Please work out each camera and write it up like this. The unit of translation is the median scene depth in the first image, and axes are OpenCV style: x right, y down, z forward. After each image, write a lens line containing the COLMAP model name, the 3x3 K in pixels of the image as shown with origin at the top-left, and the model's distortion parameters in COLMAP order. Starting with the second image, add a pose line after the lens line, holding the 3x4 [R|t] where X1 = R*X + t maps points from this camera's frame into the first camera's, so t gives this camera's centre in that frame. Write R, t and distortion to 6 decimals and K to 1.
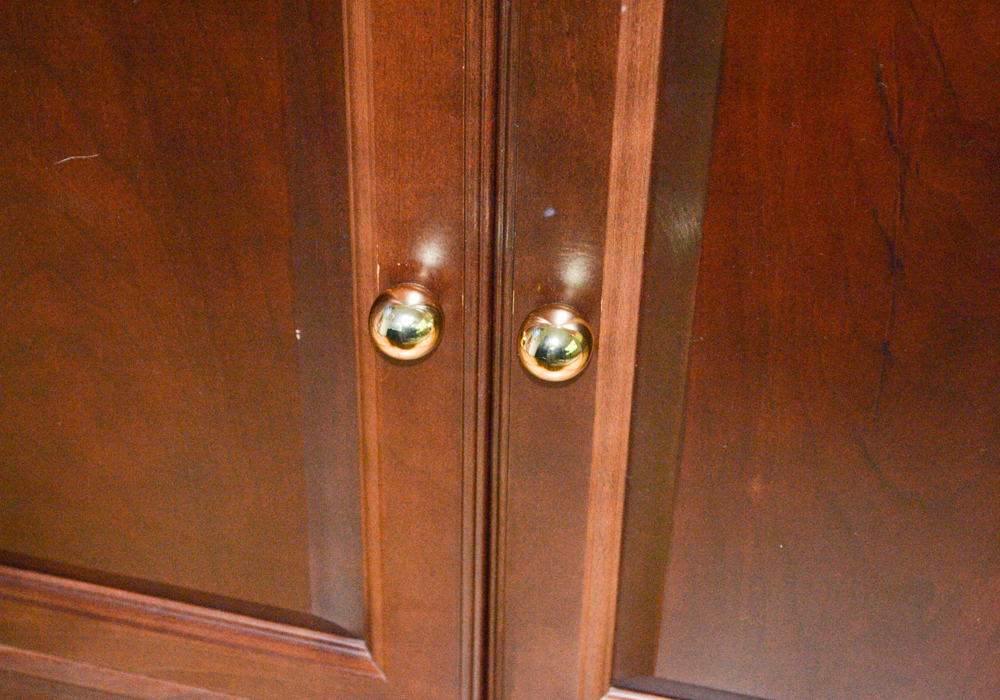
lens RADIAL K [[2448.9, 0, 500.0], [0, 2448.9, 350.0], [0, 0, 1]] dist [0.018585, -0.095161]
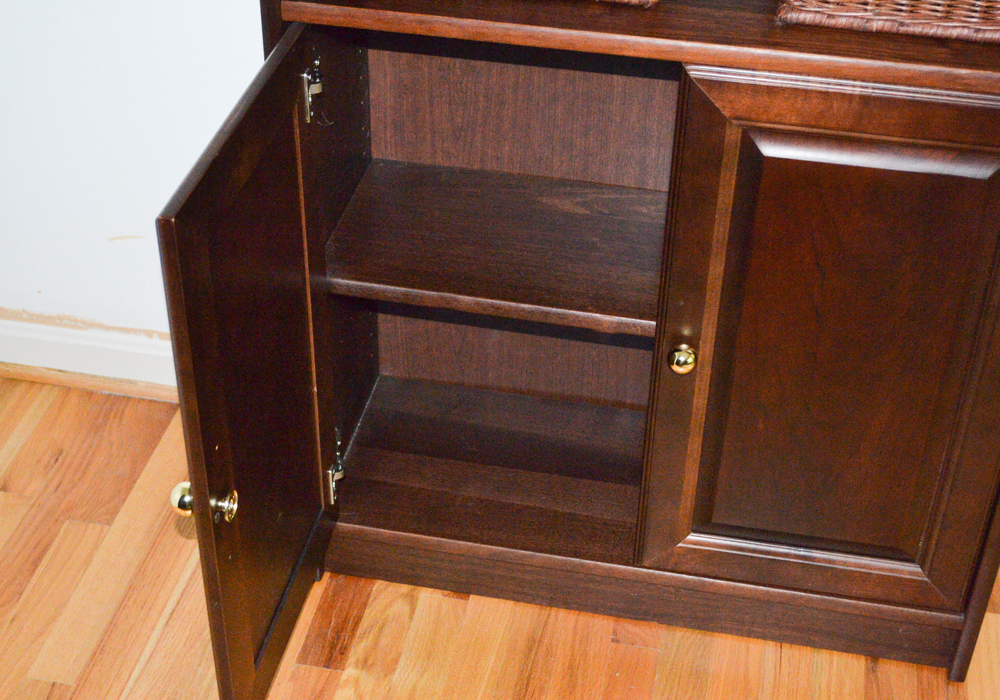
lens RADIAL K [[1559.9, 0, 500.0], [0, 1559.9, 350.0], [0, 0, 1]] dist [-0.018324, -0.003915]
pose [[0.999869, -0.008615, 0.013666, -0.179689], [0.010477, 0.989722, -0.142620, 0.207984], [-0.012297, 0.142745, 0.989683, -0.546075]]
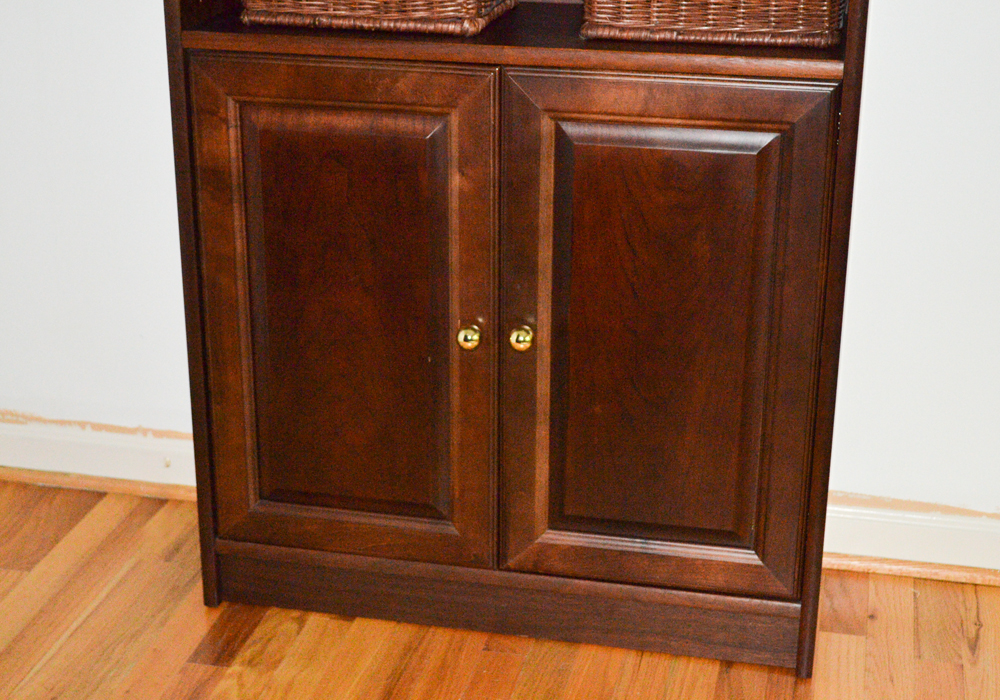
lens RADIAL K [[1671.1, 0, 500.0], [0, 1671.1, 350.0], [0, 0, 1]] dist [0.021839, -0.143740]
pose [[0.999899, -0.011975, -0.007668, 0.012383], [0.007804, 0.912918, -0.408068, 0.790504], [0.011887, 0.407966, 0.912920, -0.757093]]
